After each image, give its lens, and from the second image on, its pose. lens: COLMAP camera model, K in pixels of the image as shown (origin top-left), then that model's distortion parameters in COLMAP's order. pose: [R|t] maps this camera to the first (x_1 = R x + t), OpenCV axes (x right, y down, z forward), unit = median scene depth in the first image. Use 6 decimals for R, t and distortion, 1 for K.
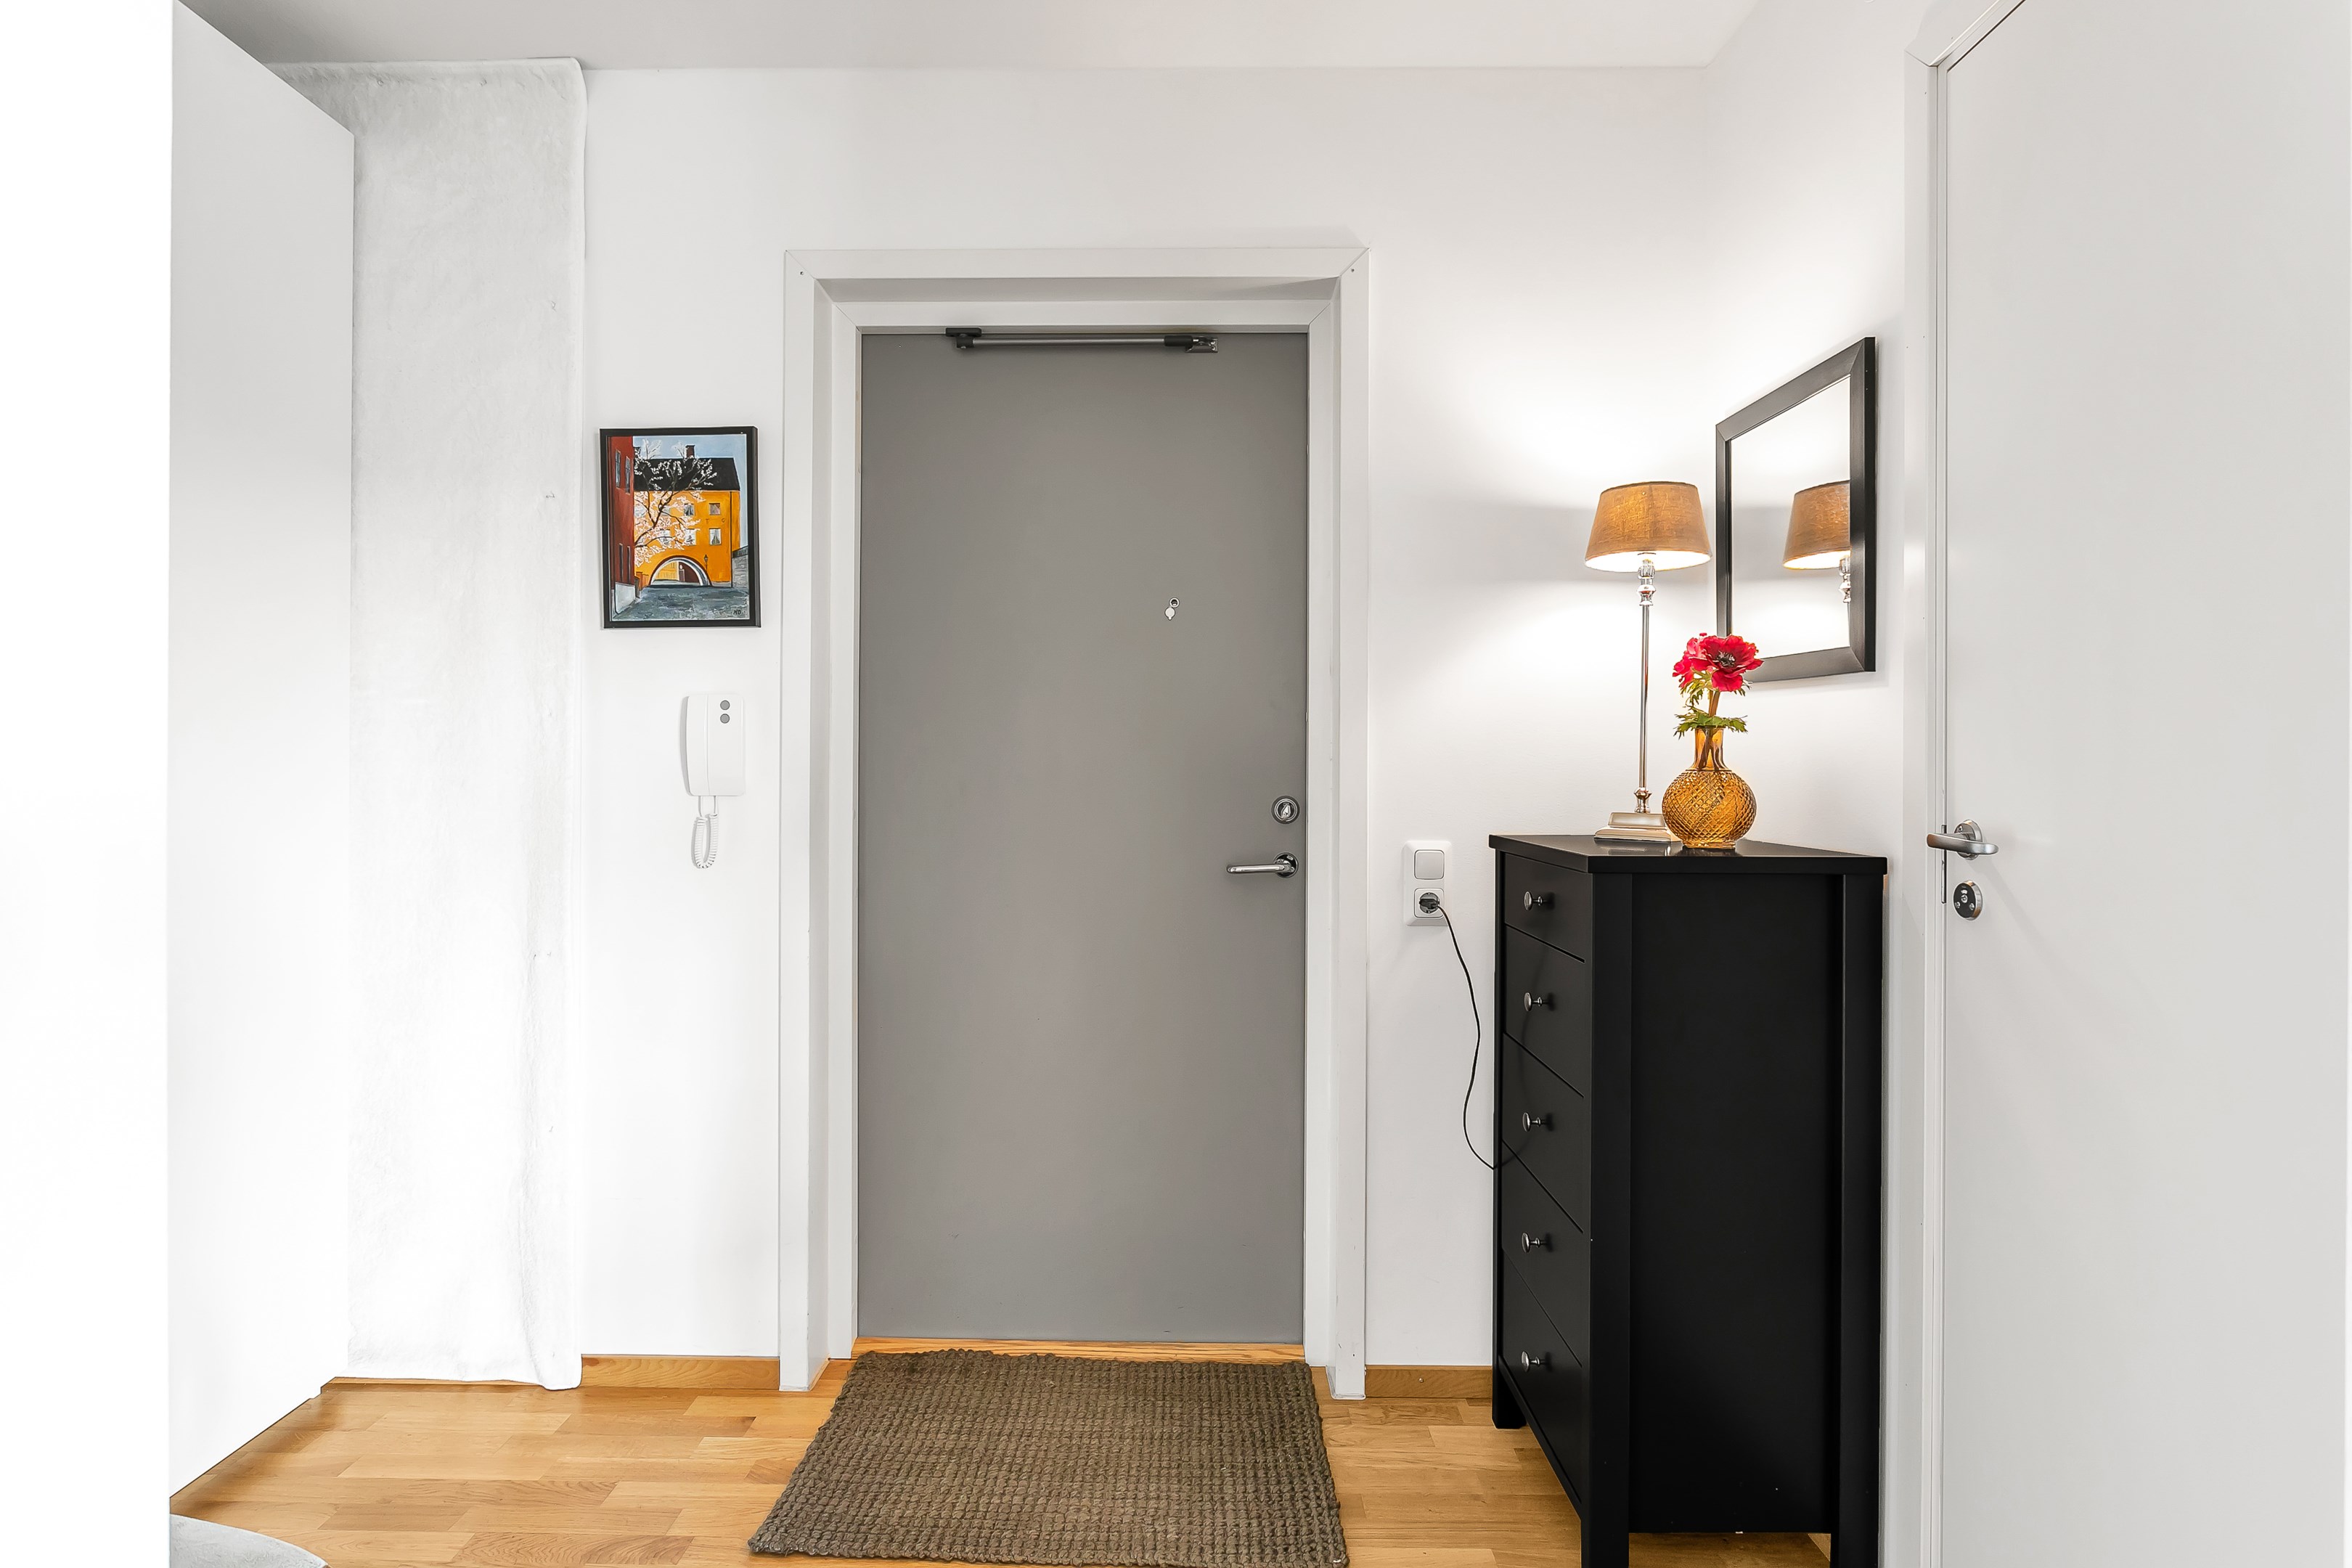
lens RADIAL K [[1160.2, 0, 1164.4], [0, 1160.2, 772.0], [0, 0, 1]] dist [0.002369, 0.000699]
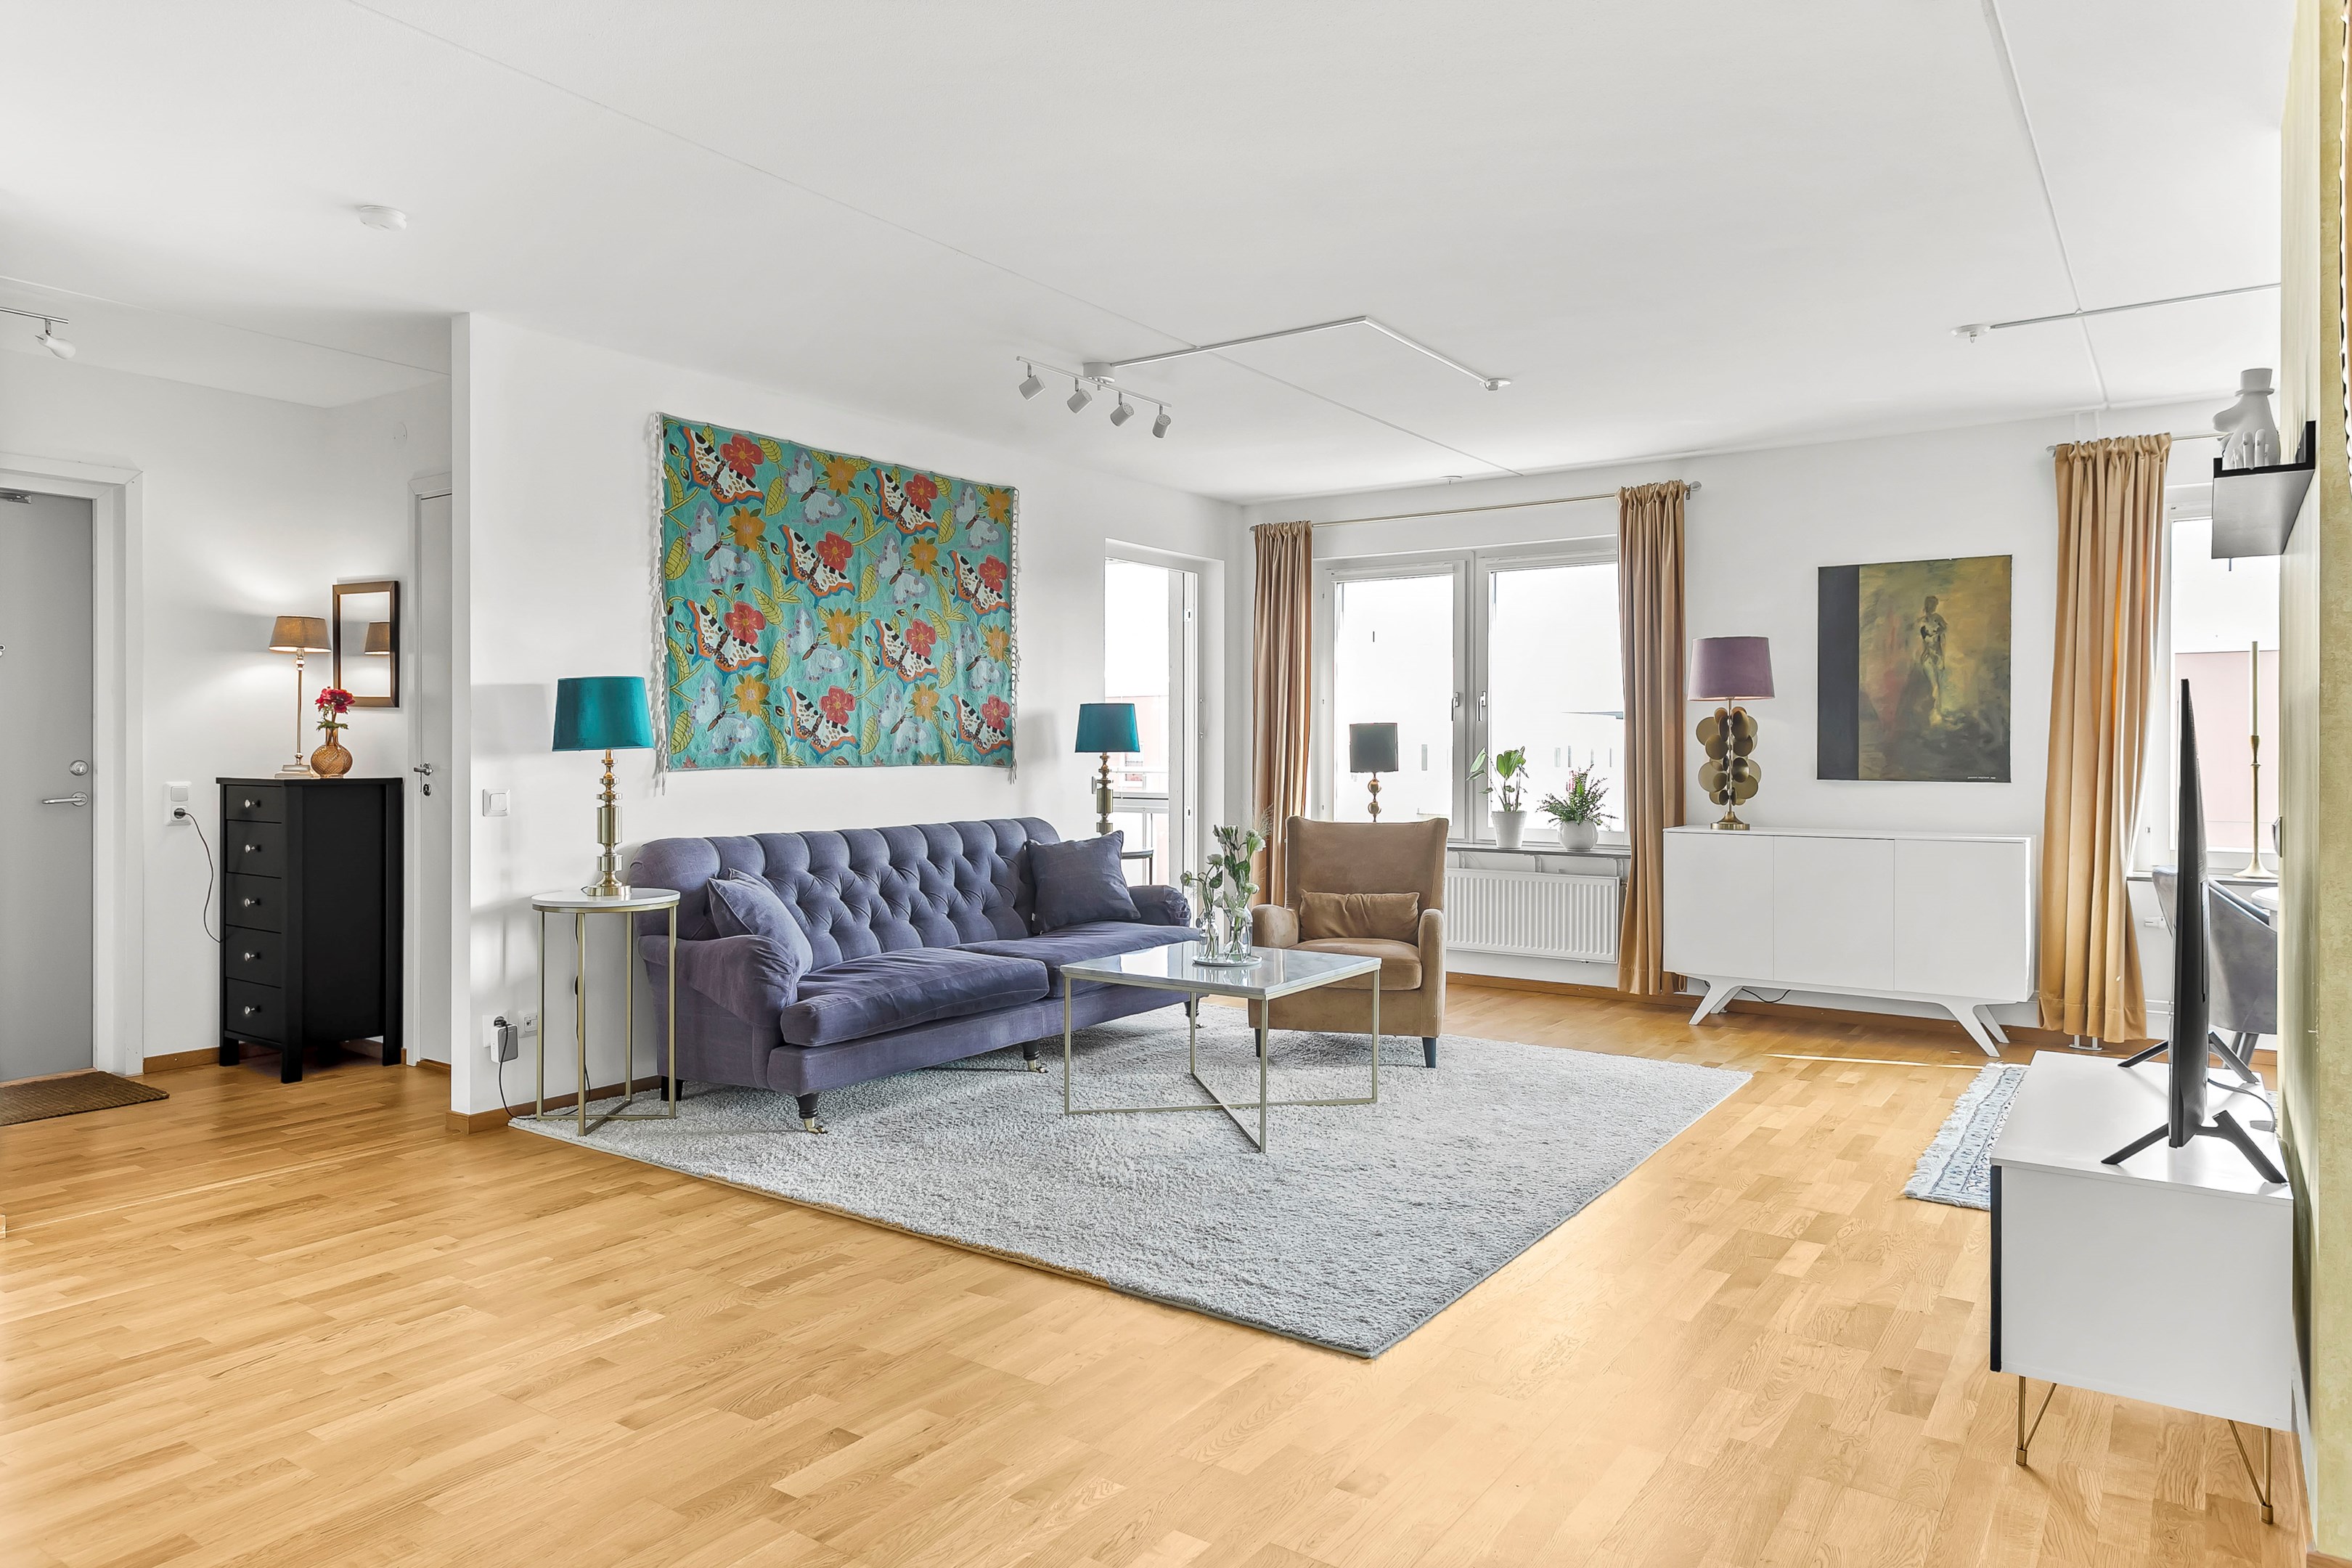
lens RADIAL K [[1453.7, 0, 1161.9], [0, 1453.7, 764.8], [0, 0, 1]] dist [0.011273, -0.006016]
pose [[0.553050, -0.009324, 0.833096, -1.038300], [0.001598, 0.999947, 0.010131, 0.010600], [-0.833146, -0.004272, 0.553036, -1.989031]]
